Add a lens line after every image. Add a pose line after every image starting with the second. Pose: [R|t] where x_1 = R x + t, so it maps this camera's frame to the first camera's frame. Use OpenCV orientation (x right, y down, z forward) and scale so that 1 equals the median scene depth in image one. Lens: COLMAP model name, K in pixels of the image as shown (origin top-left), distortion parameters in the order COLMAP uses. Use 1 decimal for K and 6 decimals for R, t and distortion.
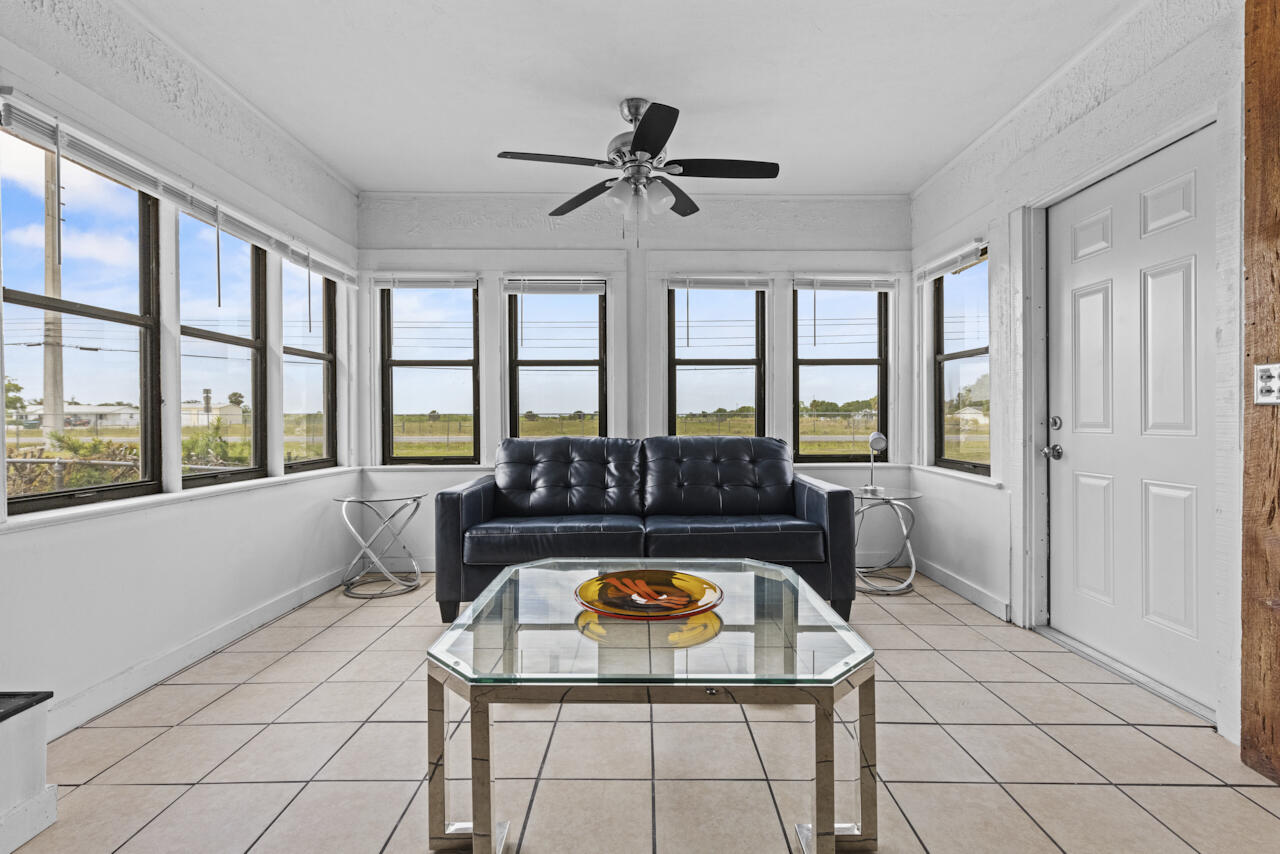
lens RADIAL K [[572.6, 0, 643.1], [0, 572.6, 420.7], [0, 0, 1]] dist [0.001353, 0.000117]
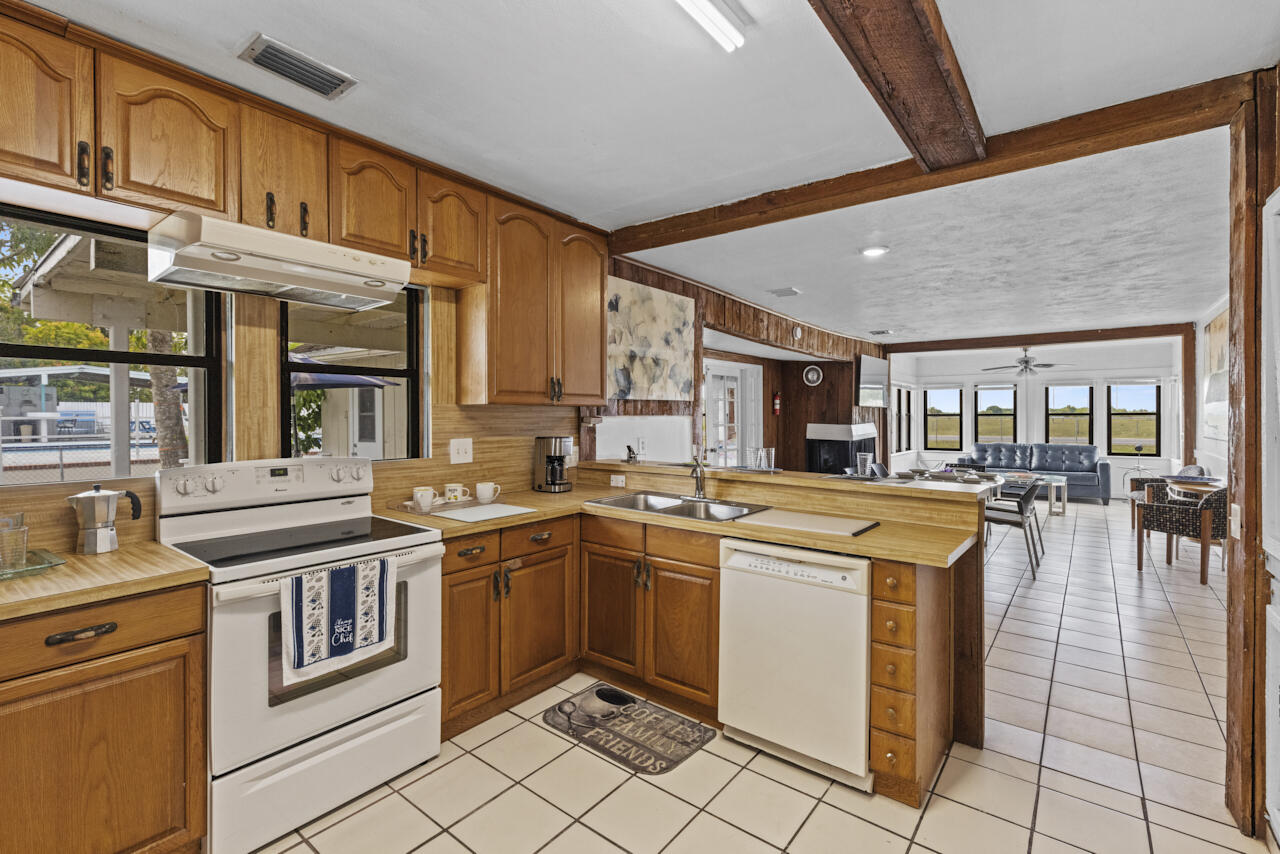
lens RADIAL K [[572.6, 0, 633.3], [0, 572.6, 421.4], [0, 0, 1]] dist [0.001353, 0.000117]
pose [[0.784143, 0.006677, -0.620545, 0.213068], [-0.007729, 0.999970, 0.000994, -0.069085], [0.620532, 0.004017, 0.784171, -2.448824]]
